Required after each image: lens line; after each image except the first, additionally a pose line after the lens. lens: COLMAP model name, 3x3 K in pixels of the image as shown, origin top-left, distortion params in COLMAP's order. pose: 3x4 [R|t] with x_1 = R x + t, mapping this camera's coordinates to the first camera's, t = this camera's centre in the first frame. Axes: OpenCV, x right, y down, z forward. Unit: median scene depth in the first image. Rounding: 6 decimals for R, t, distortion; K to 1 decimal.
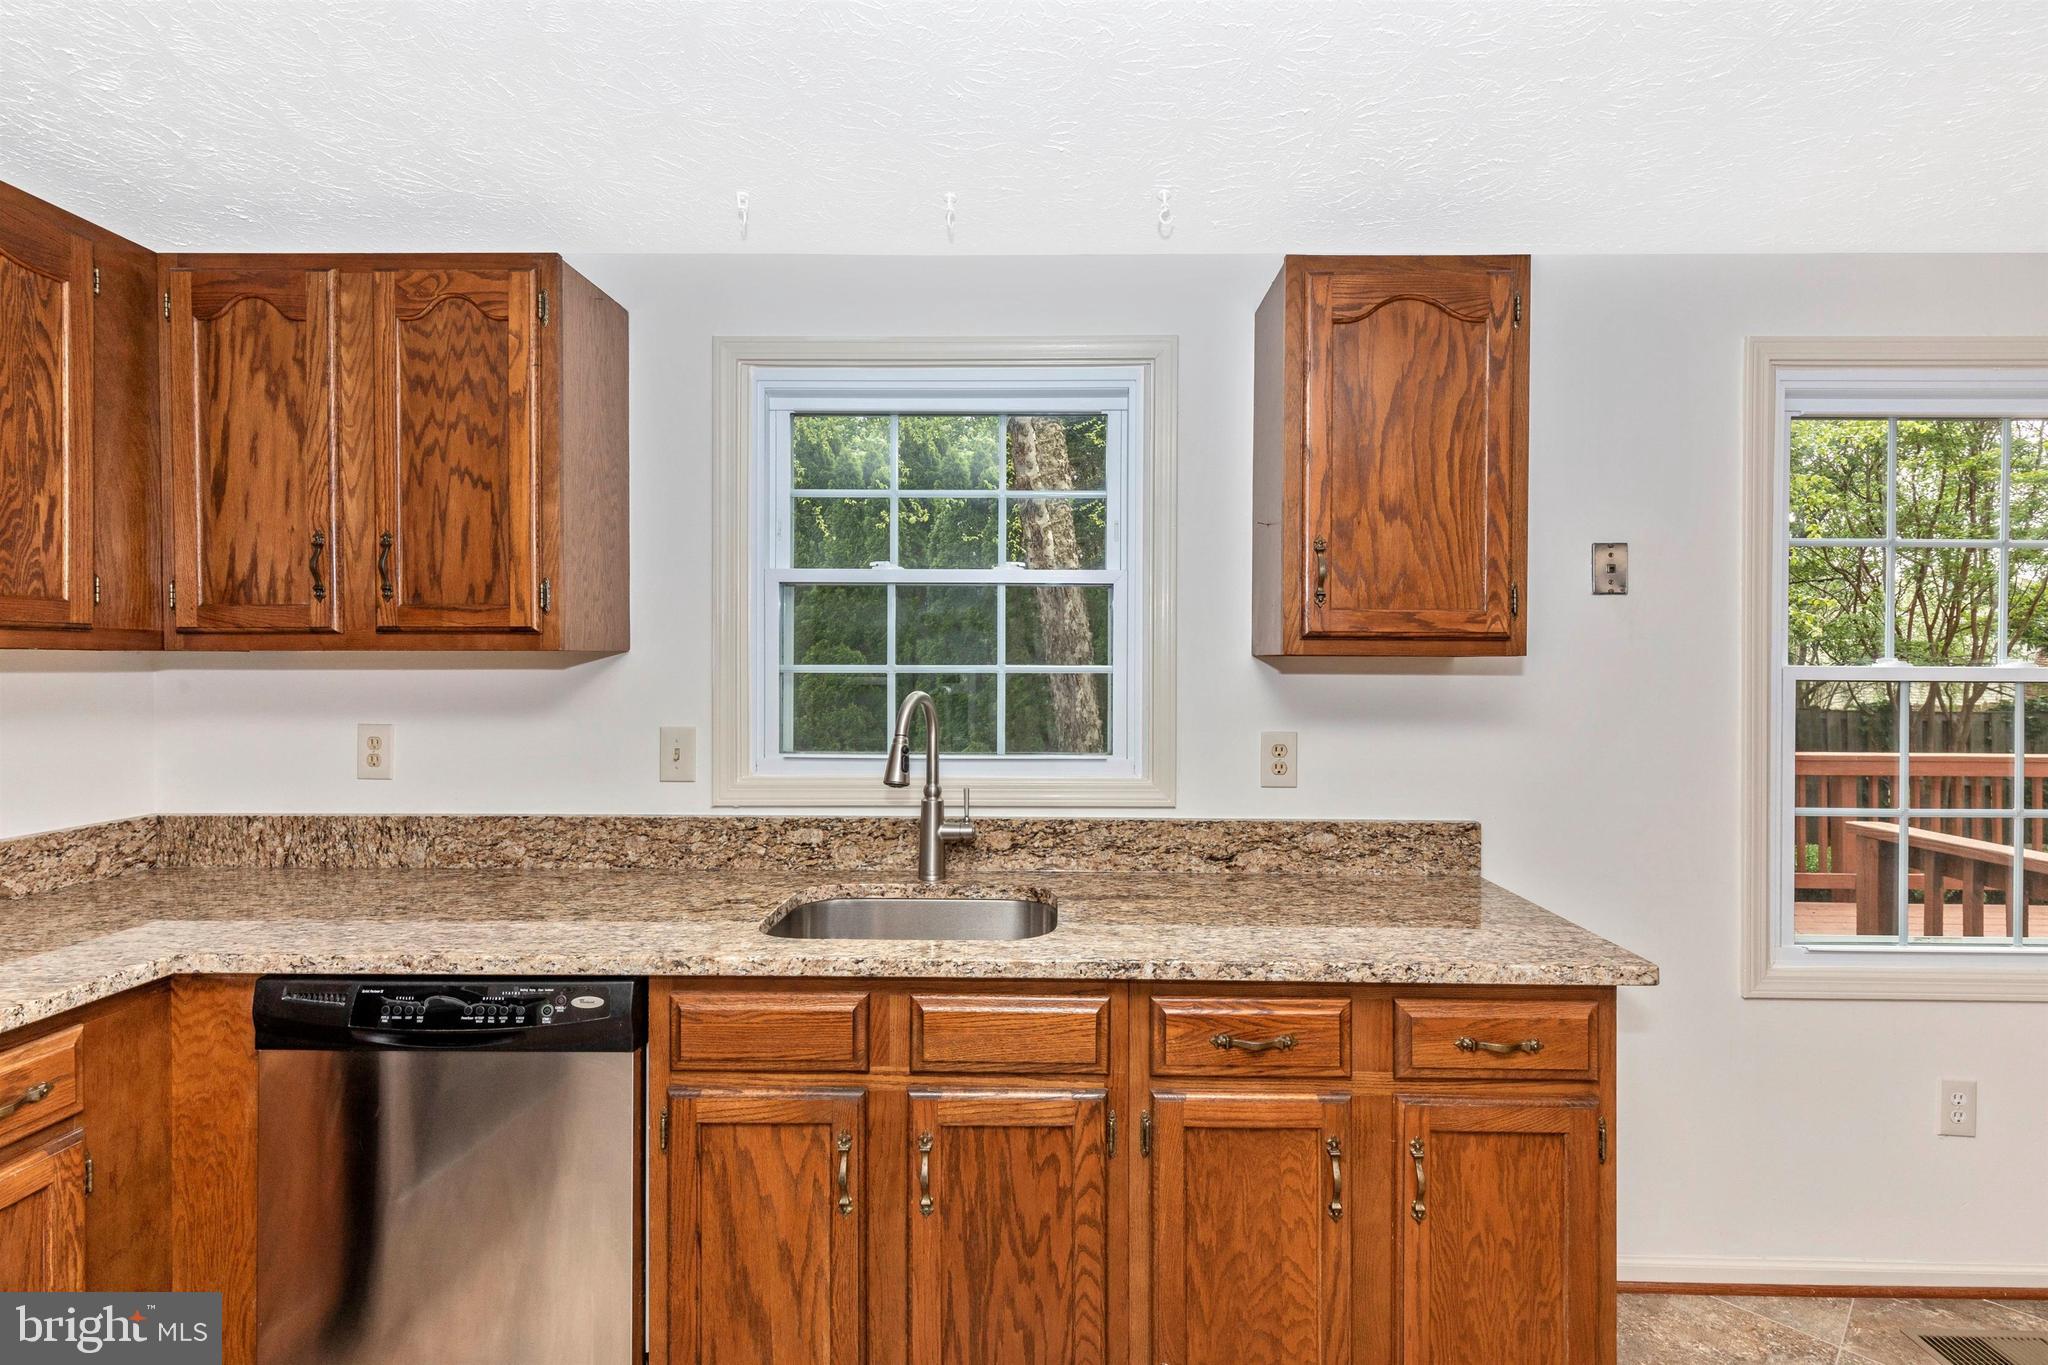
lens RADIAL K [[973.6, 0, 1105.0], [0, 973.6, 692.1], [0, 0, 1]] dist [0.010721, -0.000303]
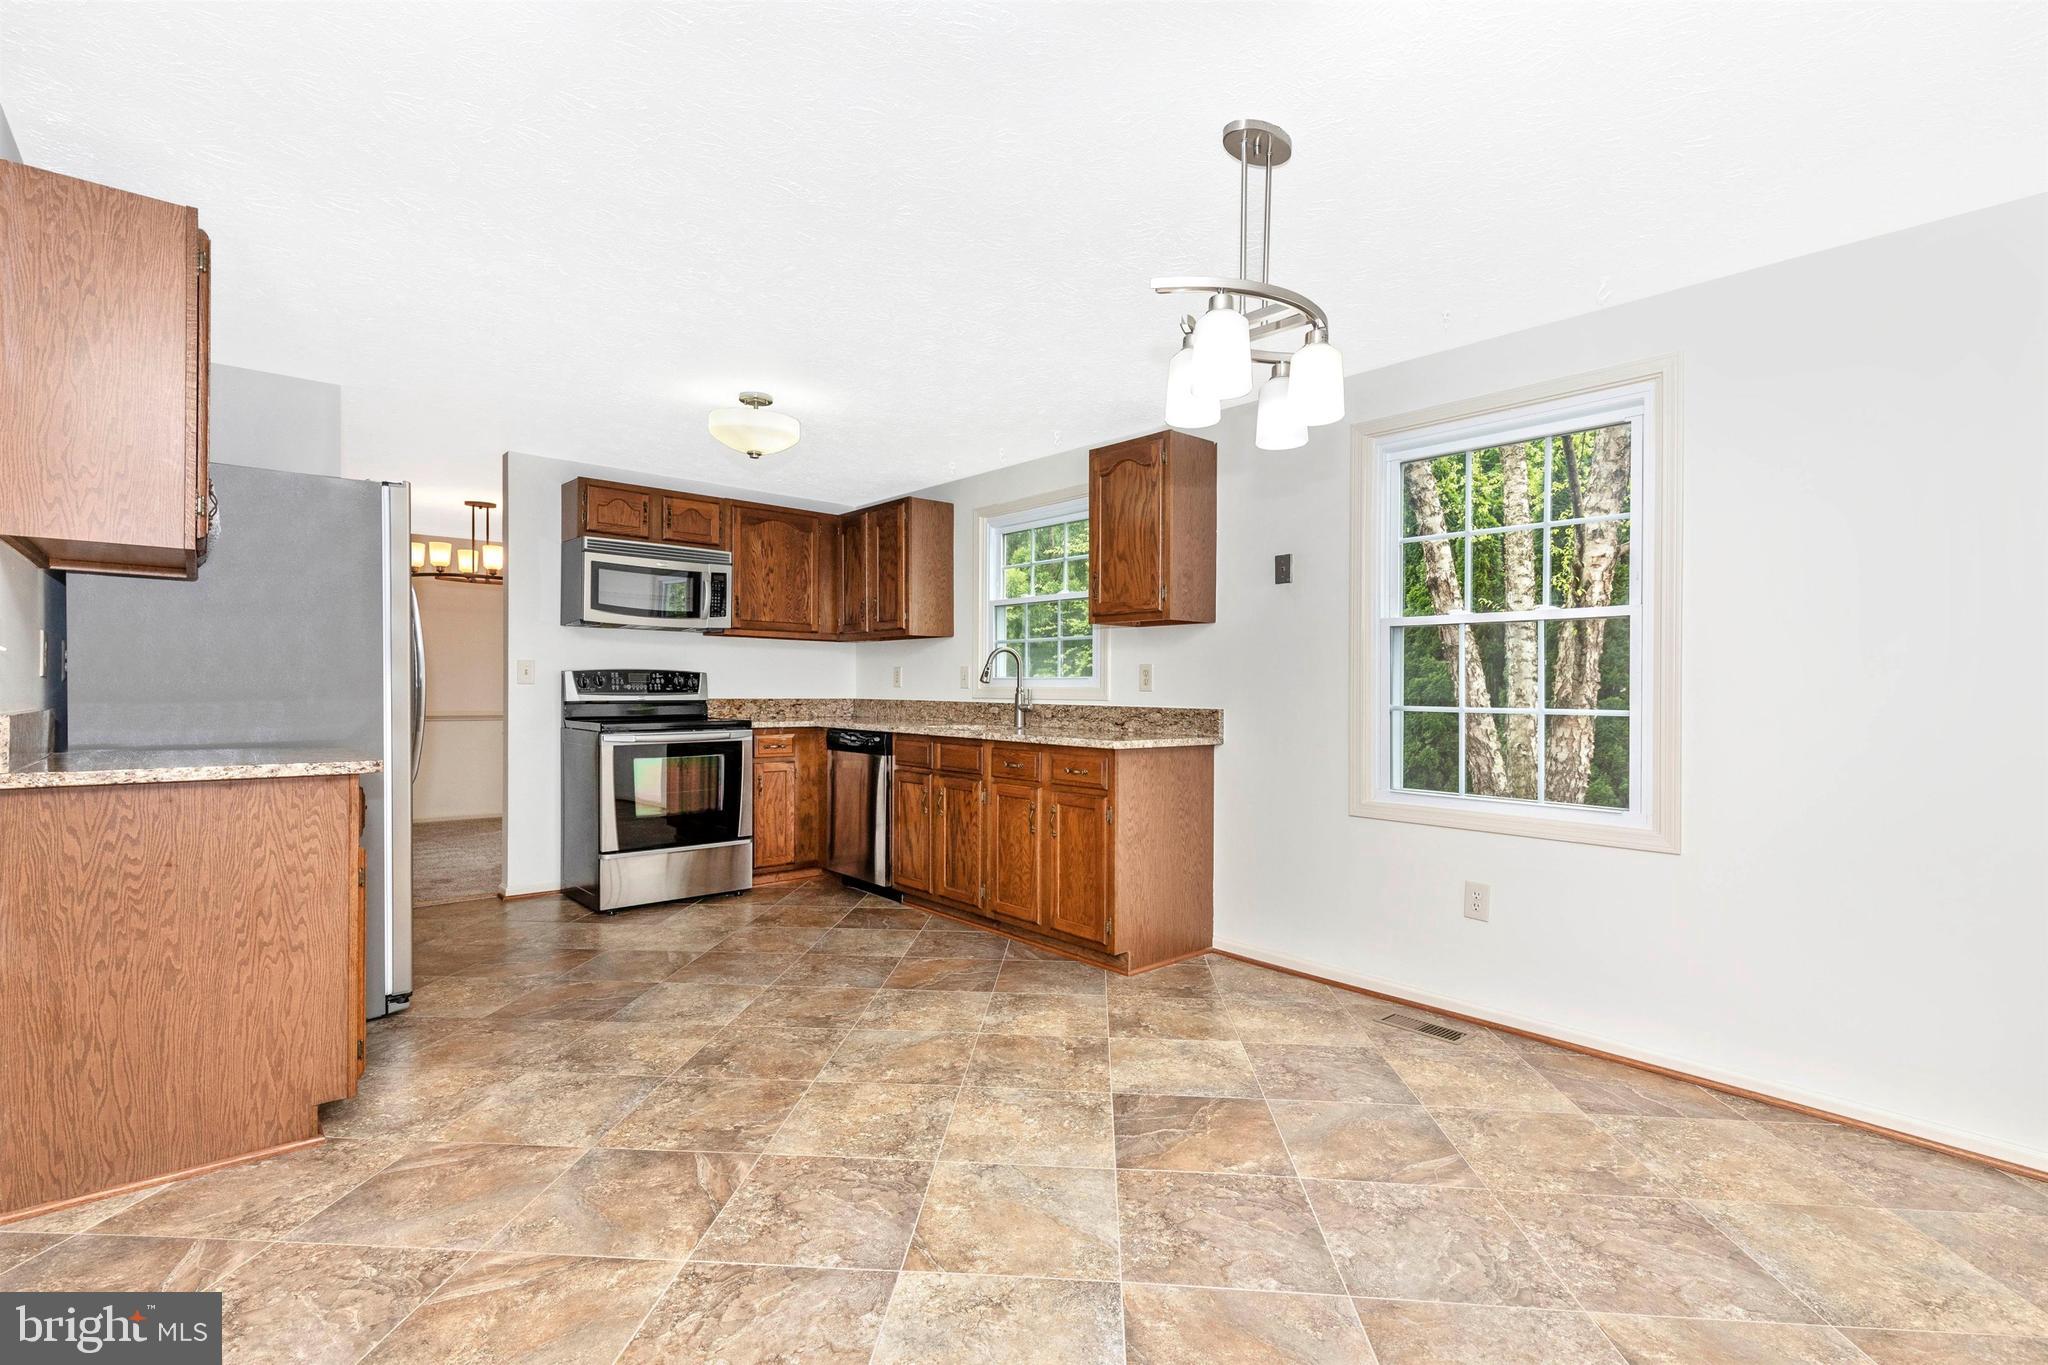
lens RADIAL K [[930.4, 0, 1042.5], [0, 930.4, 737.8], [0, 0, 1]] dist [0.012342, -0.003208]
pose [[0.681986, 0.040312, -0.730253, 1.731391], [-0.022735, 0.999166, 0.033924, 0.158647], [0.731011, -0.006534, 0.682334, -0.584078]]
